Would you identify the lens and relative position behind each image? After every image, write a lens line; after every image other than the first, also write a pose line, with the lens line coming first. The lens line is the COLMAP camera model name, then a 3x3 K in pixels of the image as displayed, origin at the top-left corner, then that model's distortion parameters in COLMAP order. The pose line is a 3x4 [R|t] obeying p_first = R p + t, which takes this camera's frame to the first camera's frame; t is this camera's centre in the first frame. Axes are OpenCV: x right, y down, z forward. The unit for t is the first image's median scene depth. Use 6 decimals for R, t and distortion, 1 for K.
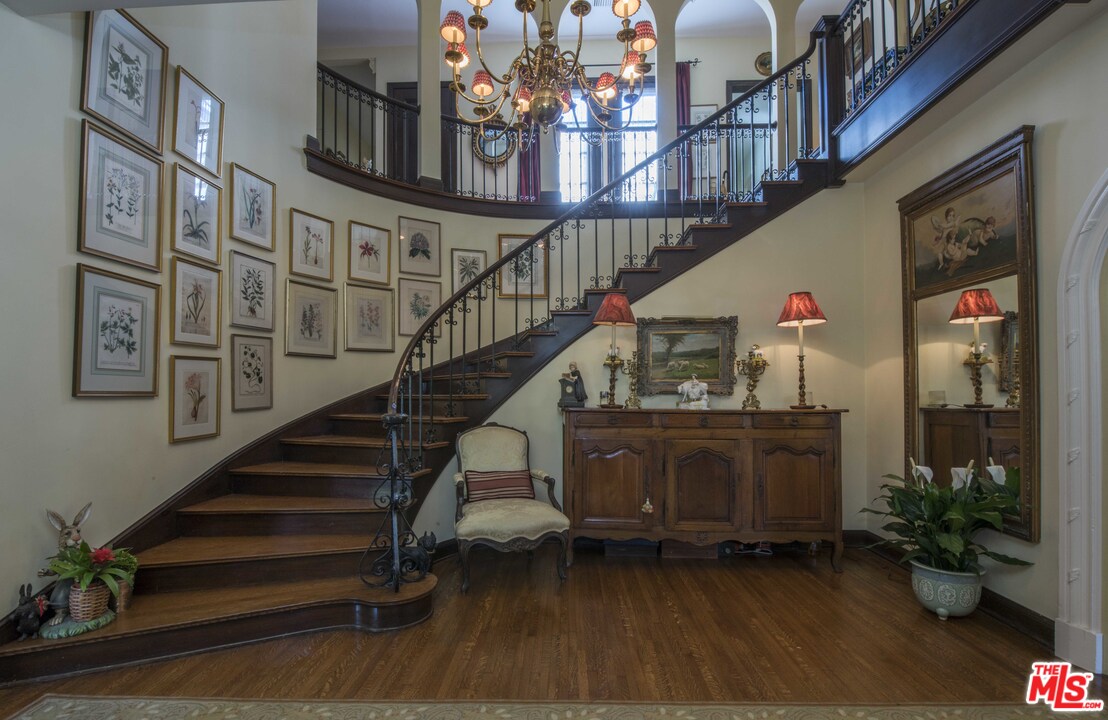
lens RADIAL K [[524.1, 0, 554.3], [0, 524.1, 383.5], [0, 0, 1]] dist [-0.001355, -0.000194]
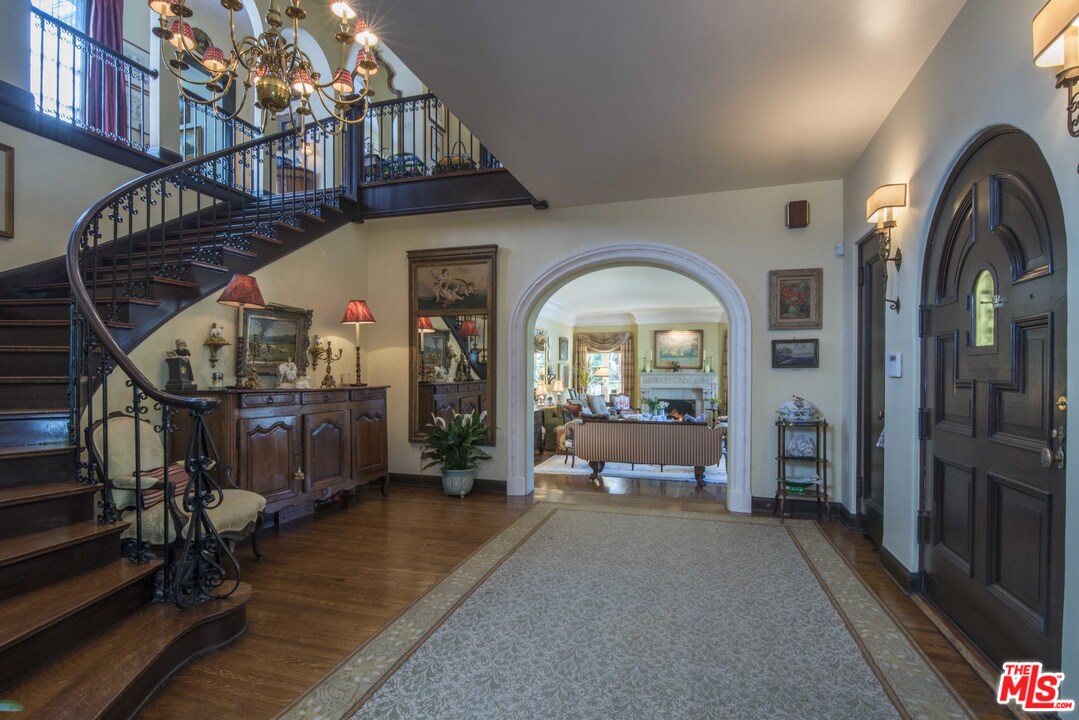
lens RADIAL K [[543.8, 0, 539.2], [0, 543.8, 376.4], [0, 0, 1]] dist [0.000402, -0.000063]
pose [[0.257946, -0.000709, 0.966159, -0.773372], [-0.016197, 0.999856, 0.005058, 0.008352], [-0.966024, -0.016954, 0.257897, 0.187445]]
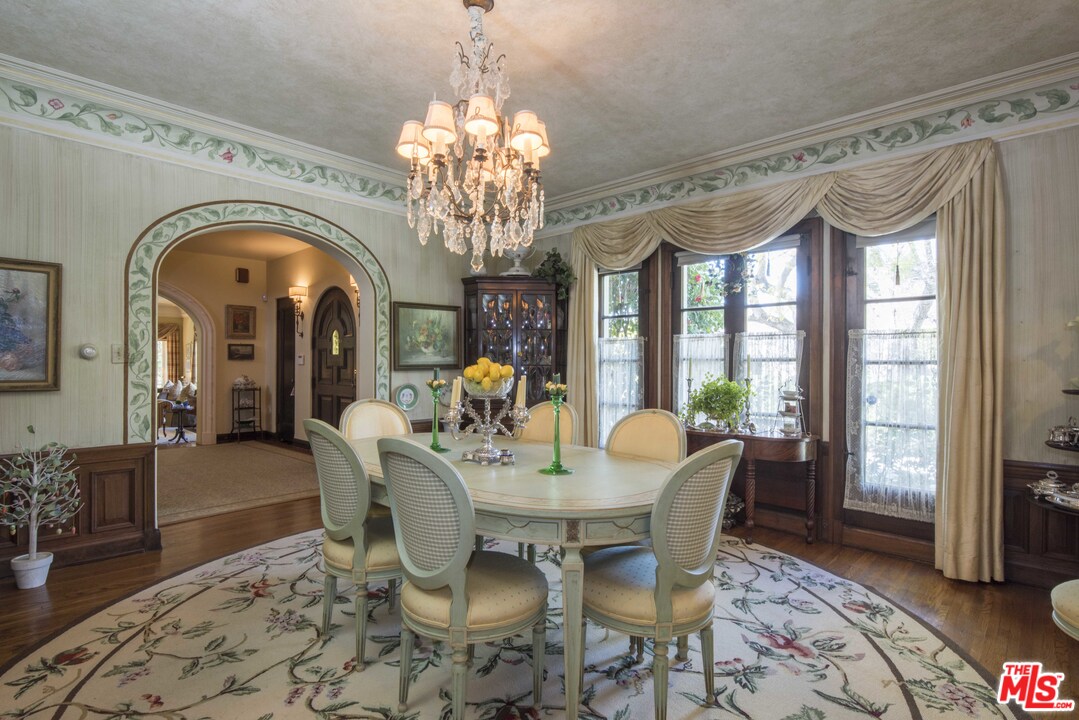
lens RADIAL K [[532.3, 0, 539.5], [0, 532.3, 360.0], [0, 0, 1]] dist [0.001403, -0.000065]
pose [[-0.751487, 0.003896, 0.659736, -1.807207], [-0.009604, 0.999812, -0.016844, 0.012572], [-0.659678, -0.018994, -0.751308, 0.784649]]
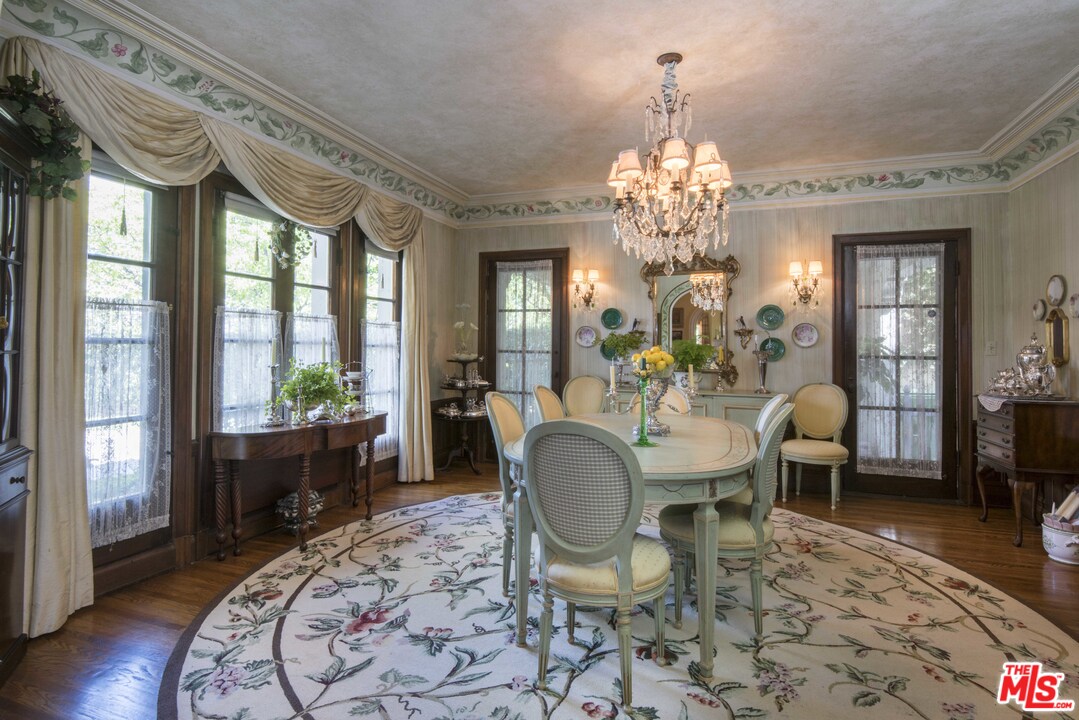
lens RADIAL K [[559.4, 0, 543.3], [0, 559.4, 334.5], [0, 0, 1]] dist [0.000679, -0.000081]
pose [[-0.296221, -0.019639, -0.954917, -0.536334], [0.003259, 0.999762, -0.021573, -0.000714], [0.955114, -0.009502, -0.296087, 0.436188]]
